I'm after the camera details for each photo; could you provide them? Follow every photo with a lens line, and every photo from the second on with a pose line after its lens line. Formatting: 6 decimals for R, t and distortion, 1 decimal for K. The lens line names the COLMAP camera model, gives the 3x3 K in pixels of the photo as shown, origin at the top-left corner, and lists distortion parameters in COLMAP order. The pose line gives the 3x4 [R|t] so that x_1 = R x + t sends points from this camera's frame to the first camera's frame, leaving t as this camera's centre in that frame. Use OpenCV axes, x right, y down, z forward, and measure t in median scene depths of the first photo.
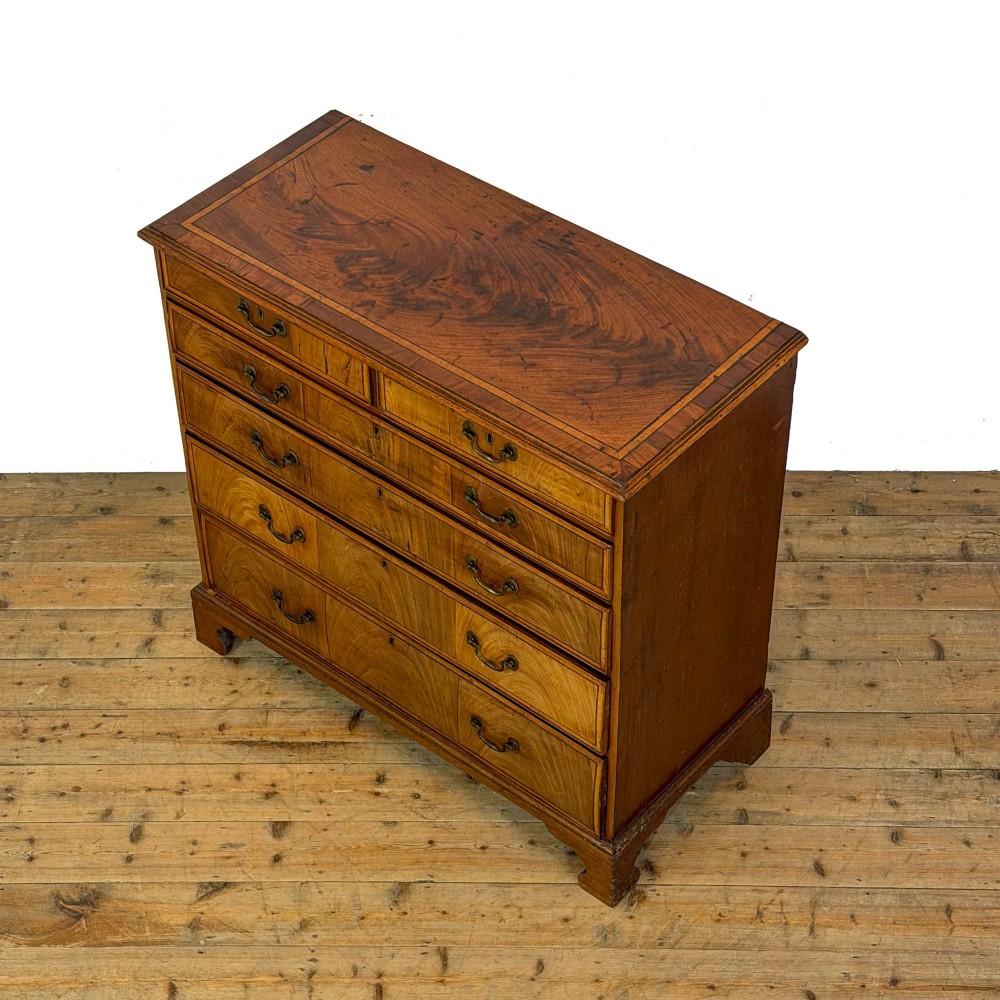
lens RADIAL K [[2255.2, 0, 500.0], [0, 2255.2, 500.0], [0, 0, 1]] dist [-0.022384, 1.287888]
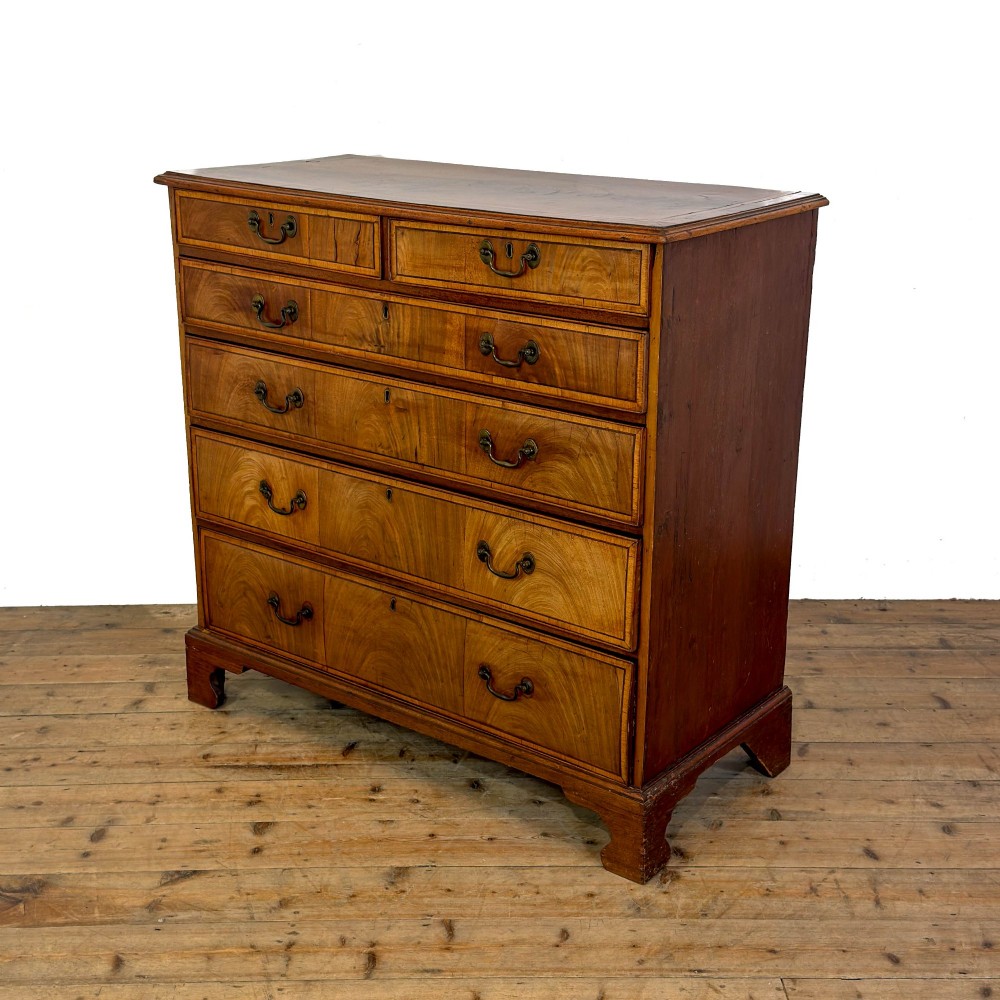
lens RADIAL K [[1460.2, 0, 500.0], [0, 1460.2, 500.0], [0, 0, 1]] dist [0.122944, -0.195259]
pose [[0.999214, 0.005218, 0.039294, -0.027649], [0.011767, 0.907578, -0.419719, 0.279958], [-0.037853, 0.419851, 0.906803, 0.423003]]
